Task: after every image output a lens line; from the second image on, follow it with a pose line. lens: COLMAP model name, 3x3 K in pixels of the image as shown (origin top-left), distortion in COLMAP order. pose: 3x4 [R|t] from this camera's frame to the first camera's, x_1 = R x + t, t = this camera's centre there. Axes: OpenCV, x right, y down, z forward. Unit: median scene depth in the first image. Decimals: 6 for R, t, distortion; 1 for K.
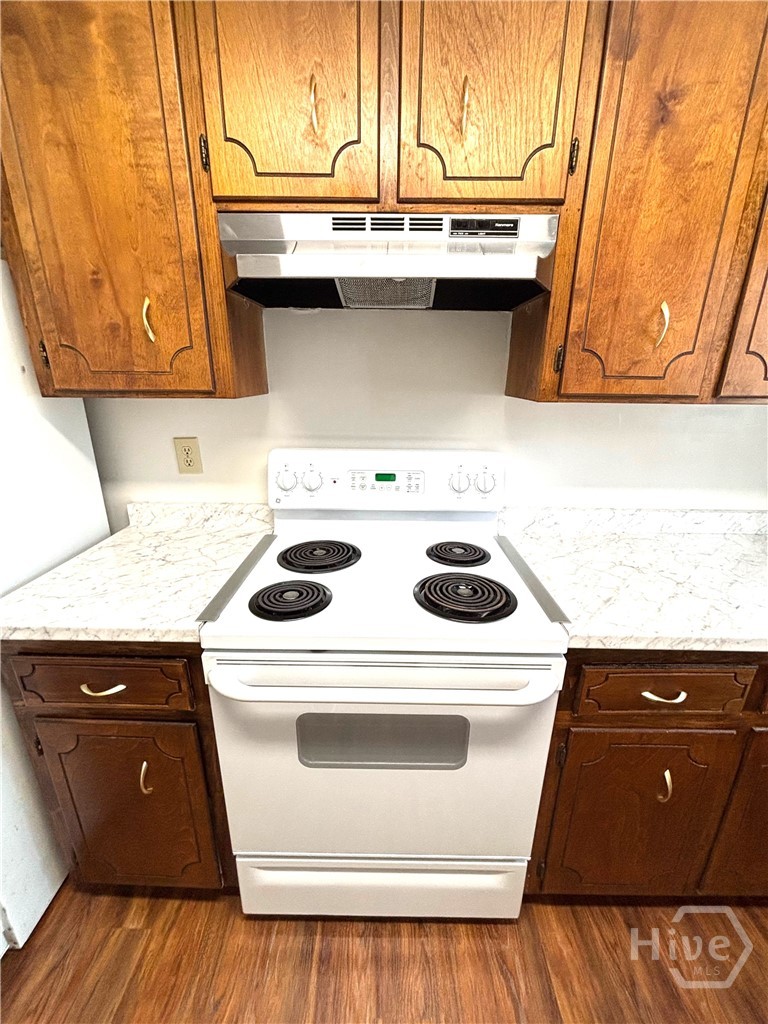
lens RADIAL K [[414.6, 0, 384.8], [0, 414.6, 508.9], [0, 0, 1]] dist [-0.000017, 0.000242]
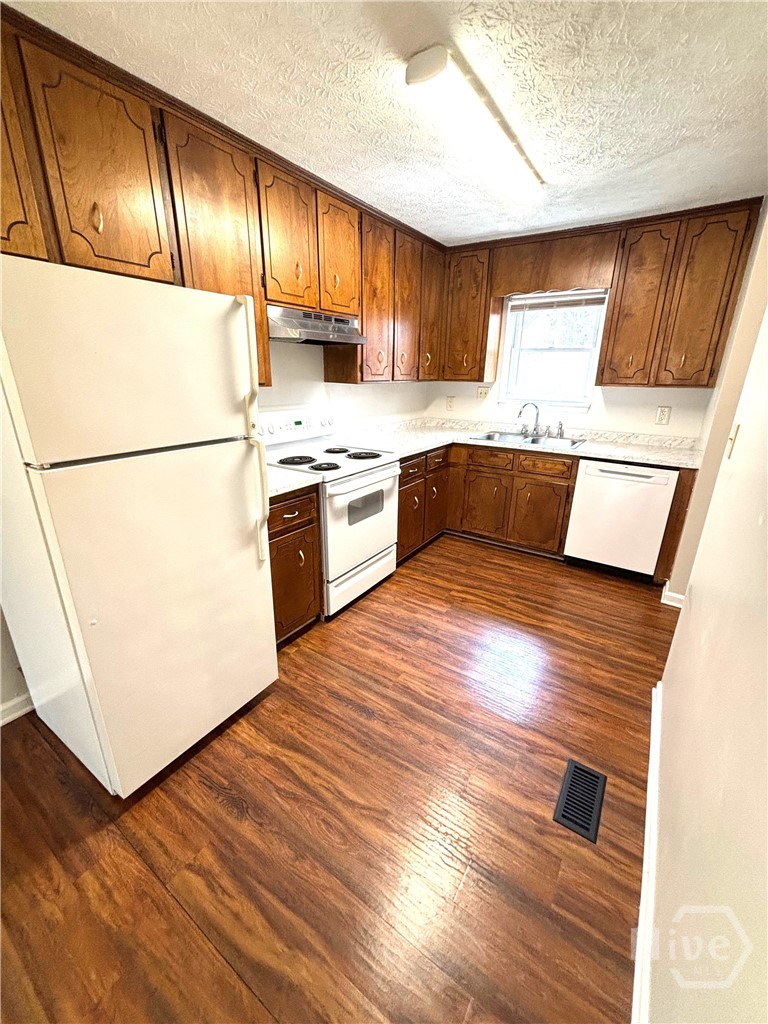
lens RADIAL K [[412.2, 0, 382.1], [0, 412.2, 509.8], [0, 0, 1]] dist [0.001520, -0.000065]
pose [[0.551987, -0.271298, 0.788484, -2.008639], [0.244704, 0.956662, 0.157857, 0.153663], [-0.797139, 0.105810, 0.594452, -0.690712]]
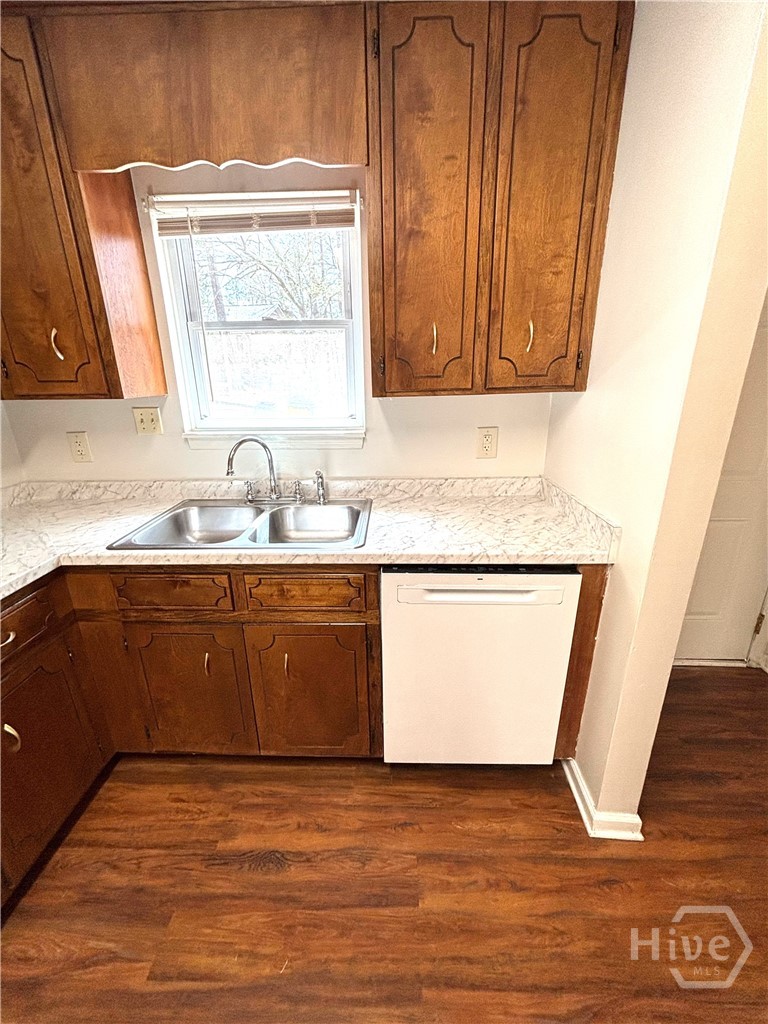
lens RADIAL K [[412.9, 0, 382.1], [0, 412.9, 506.0], [0, 0, 1]] dist [-0.001405, -0.000058]
pose [[0.015771, -0.315830, 0.948685, 0.126264], [0.316137, 0.901705, 0.294934, 0.072905], [-0.948583, 0.295263, 0.114066, -0.297578]]
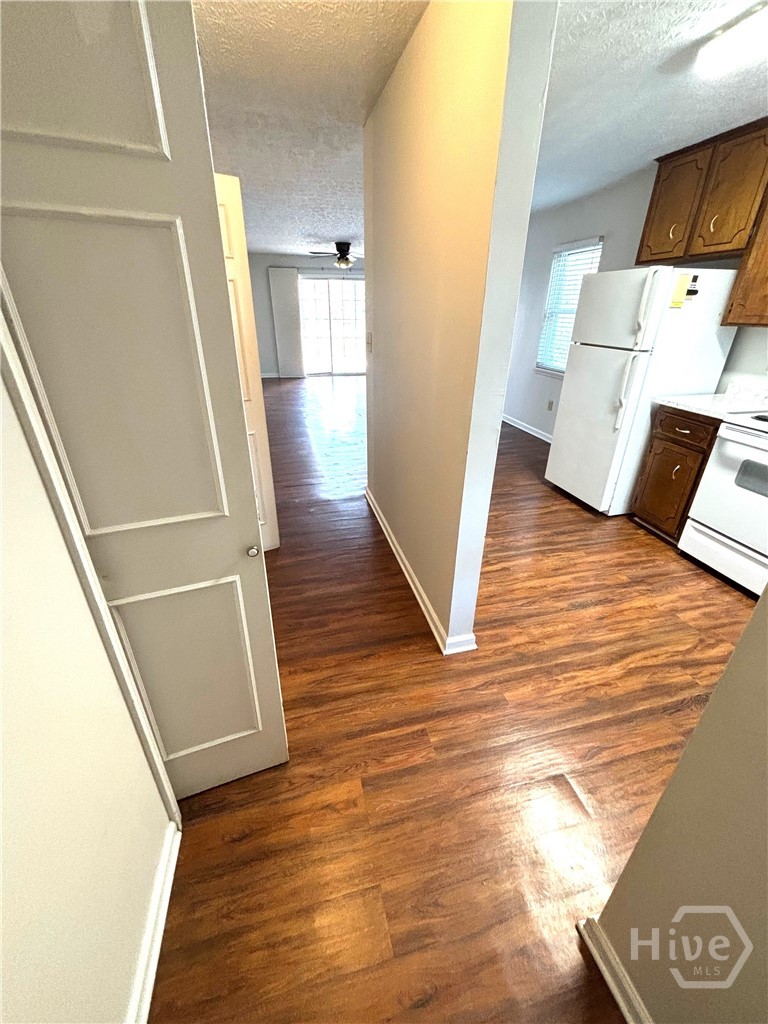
lens RADIAL K [[414.6, 0, 384.8], [0, 414.6, 508.9], [0, 0, 1]] dist [-0.000017, 0.000242]
pose [[0.250604, 0.418768, -0.872829, 1.424742], [-0.302898, 0.890250, 0.340159, 0.517608], [0.919484, 0.179133, 0.349944, -1.671863]]
